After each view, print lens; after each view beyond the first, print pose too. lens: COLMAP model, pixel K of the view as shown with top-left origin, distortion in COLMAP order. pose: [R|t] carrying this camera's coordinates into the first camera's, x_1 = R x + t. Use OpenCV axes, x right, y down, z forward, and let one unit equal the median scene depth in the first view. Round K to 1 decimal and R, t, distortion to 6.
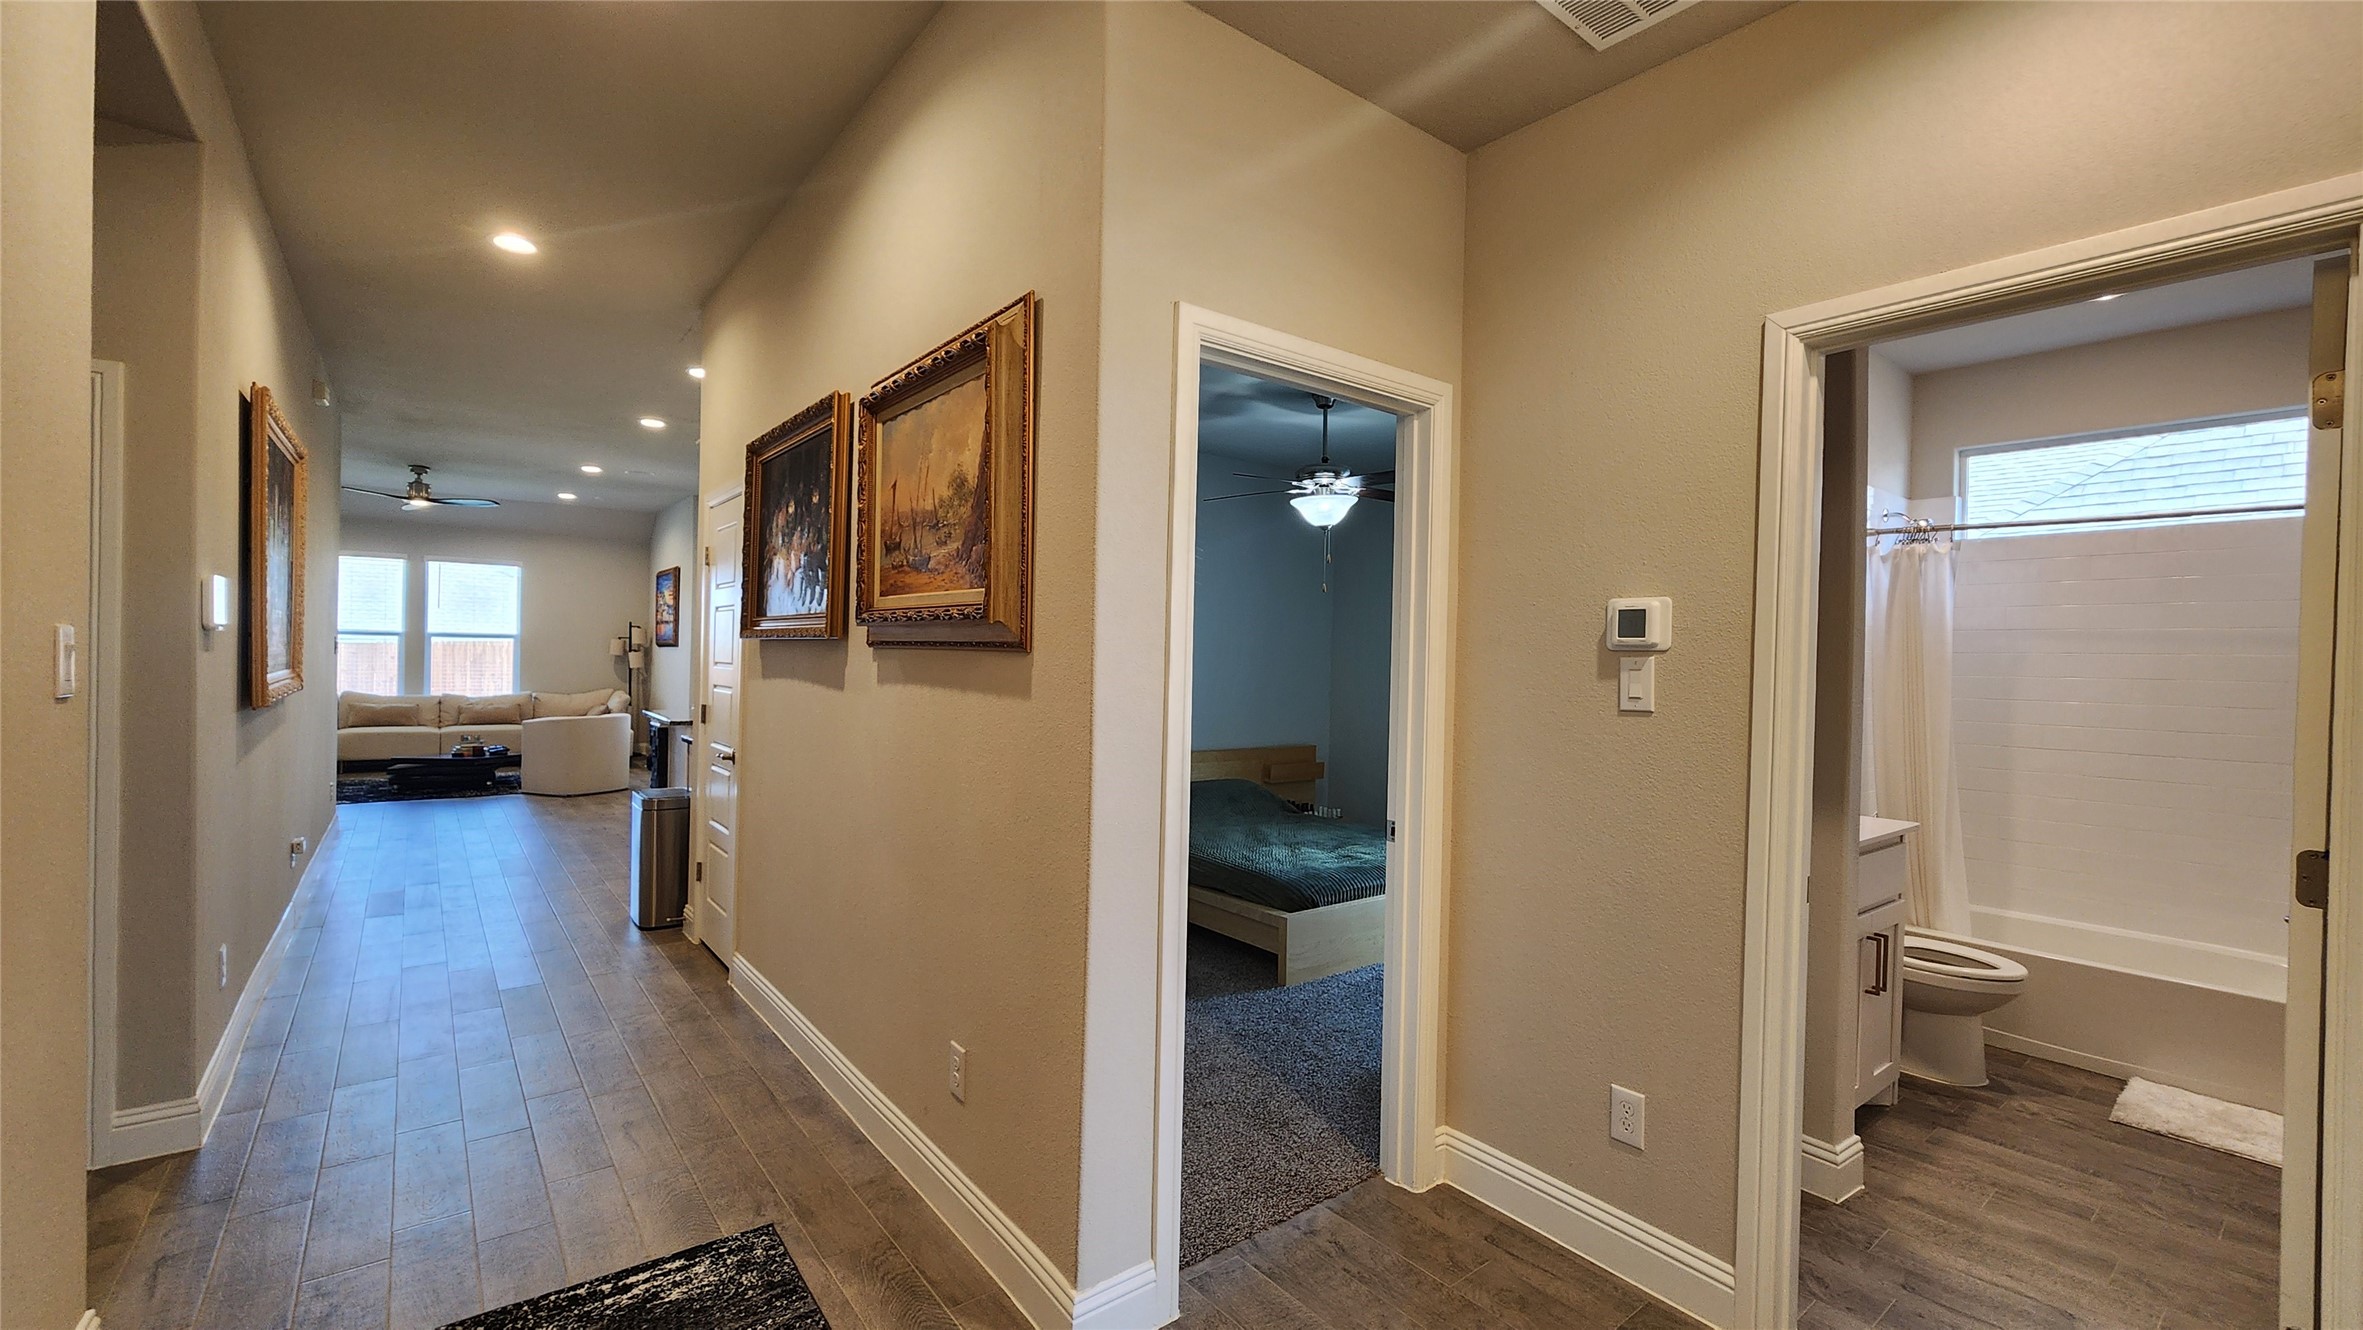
lens RADIAL K [[971.9, 0, 1186.3], [0, 971.9, 660.4], [0, 0, 1]] dist [-0.008858, -0.000124]
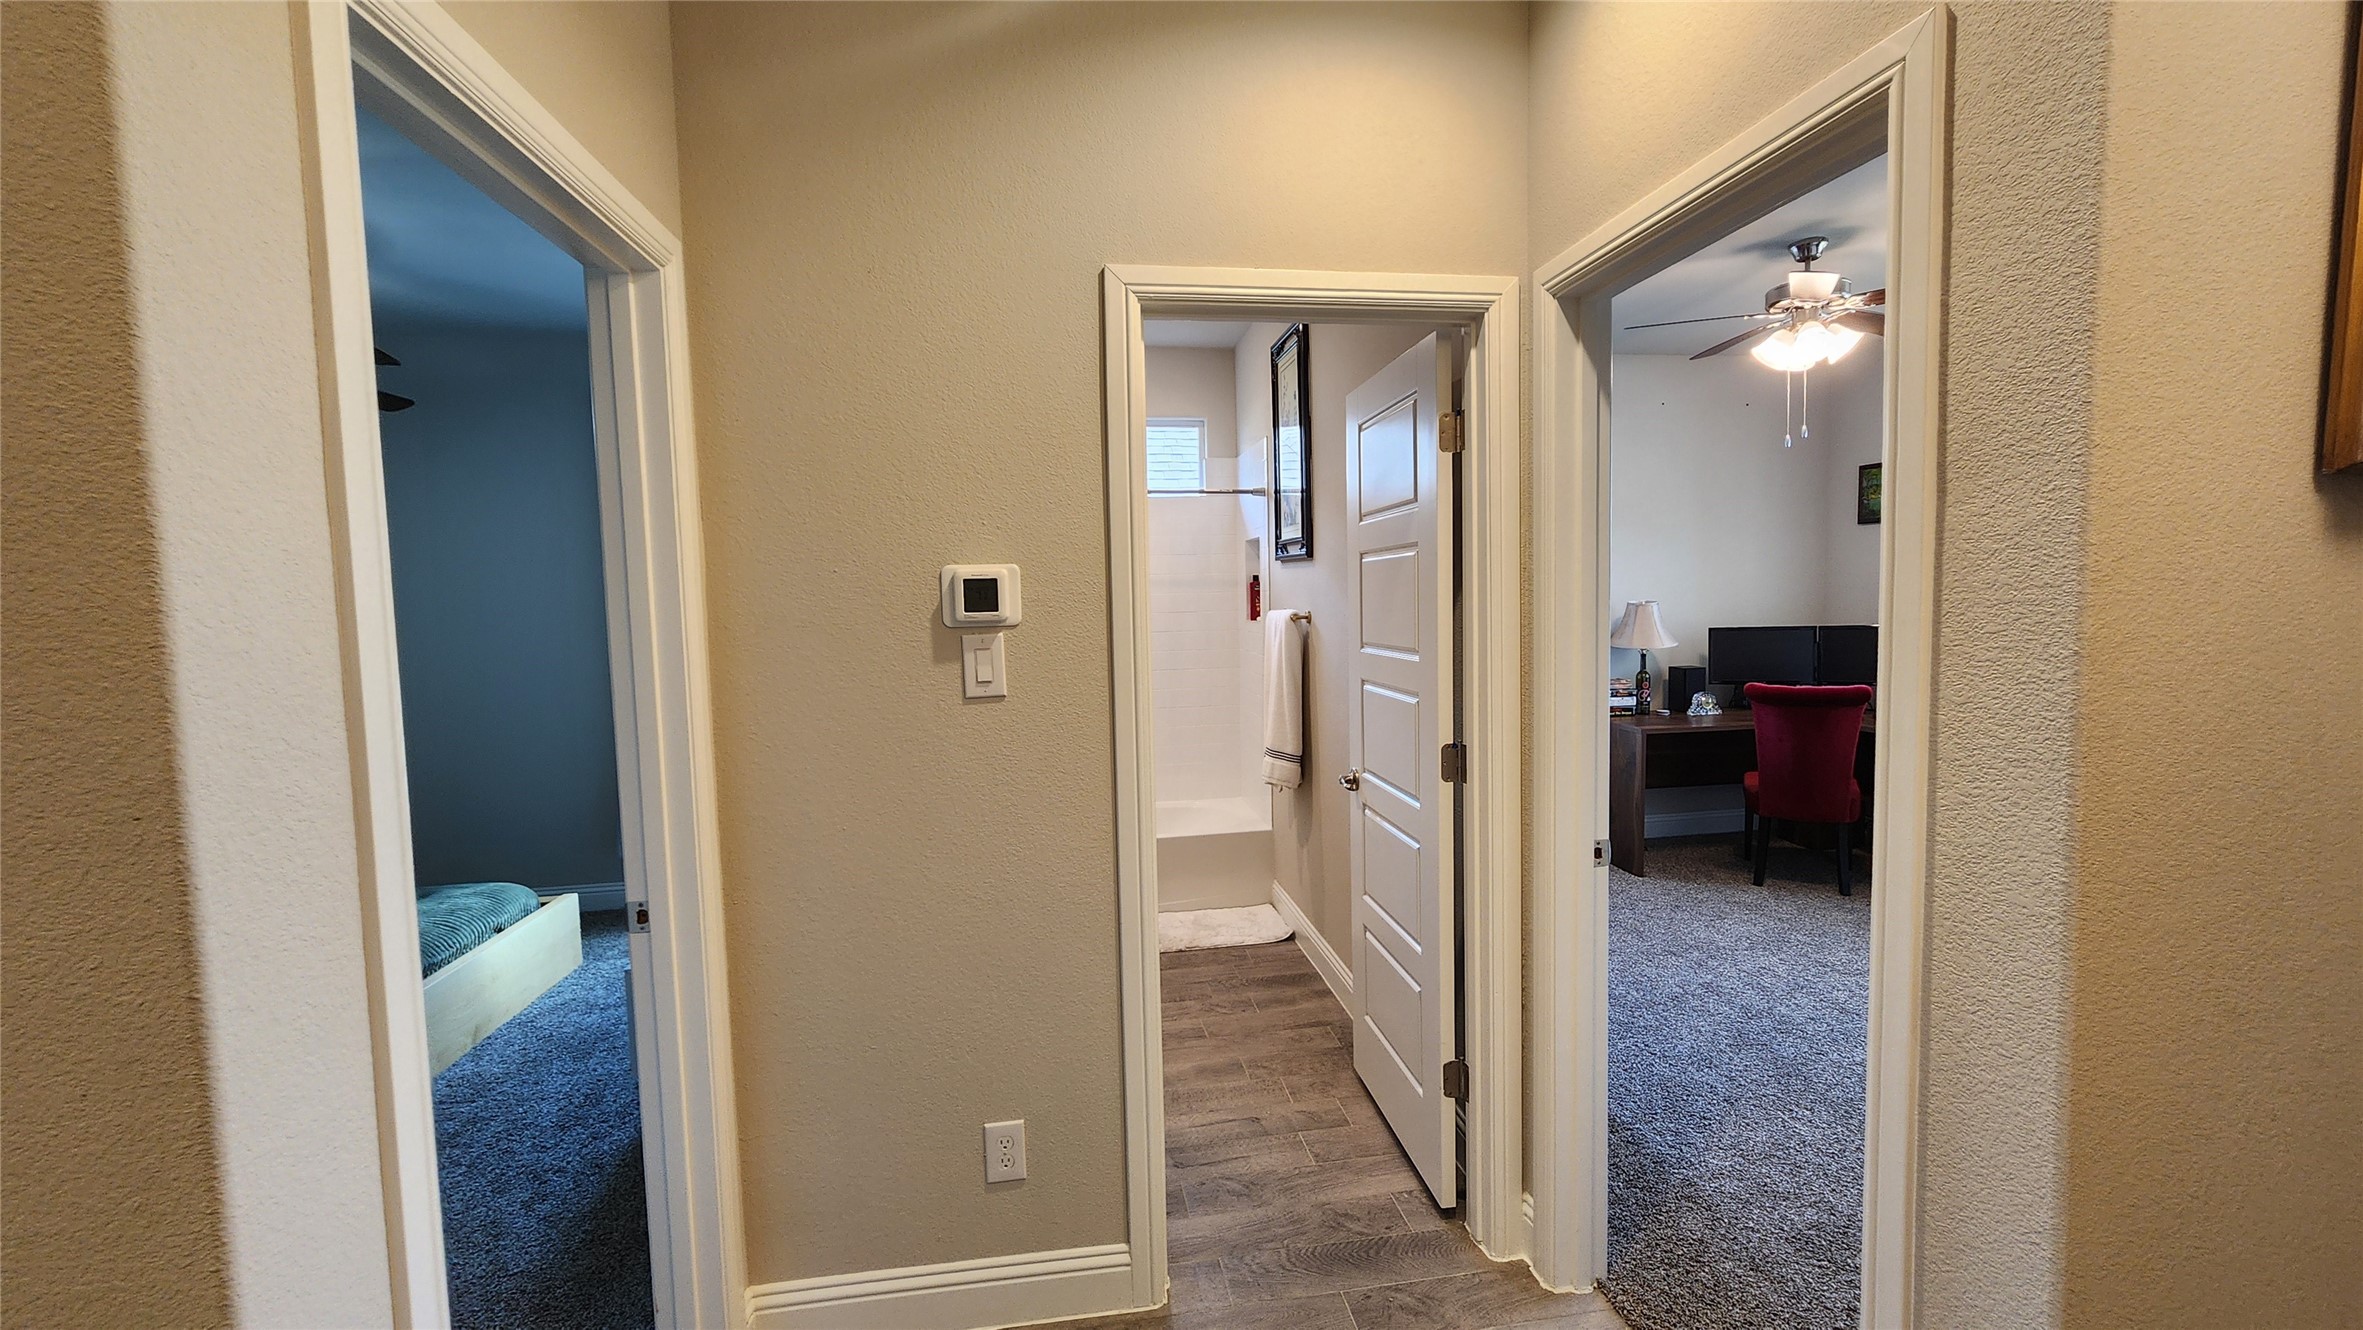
lens RADIAL K [[971.9, 0, 1204.1], [0, 971.9, 661.7], [0, 0, 1]] dist [-0.008858, -0.000124]
pose [[0.478813, -0.091604, 0.873125, -0.190629], [0.036964, 0.995763, 0.084200, -0.043661], [-0.877139, -0.008042, 0.480170, 0.414356]]
